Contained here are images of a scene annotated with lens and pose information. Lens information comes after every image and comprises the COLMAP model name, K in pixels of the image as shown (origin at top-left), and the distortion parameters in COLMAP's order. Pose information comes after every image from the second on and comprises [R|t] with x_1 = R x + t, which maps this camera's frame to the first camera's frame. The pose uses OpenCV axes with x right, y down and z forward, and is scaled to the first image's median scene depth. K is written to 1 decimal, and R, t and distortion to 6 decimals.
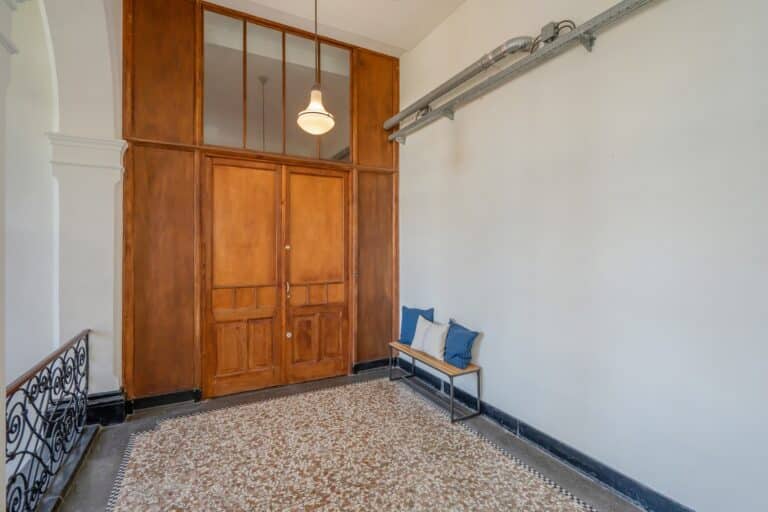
lens RADIAL K [[354.5, 0, 384.8], [0, 354.5, 250.8], [0, 0, 1]] dist [-0.000454, 0.000162]
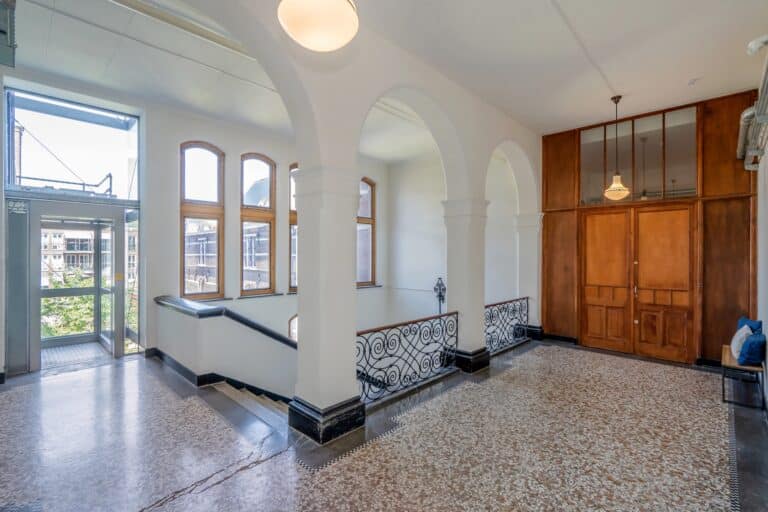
lens RADIAL K [[354.5, 0, 384.0], [0, 354.5, 253.7], [0, 0, 1]] dist [-0.000454, 0.000162]
pose [[0.308349, 0.004443, -0.951263, 0.819542], [-0.005560, 0.999980, 0.002869, -0.046250], [0.951257, 0.004405, 0.308368, -0.468811]]
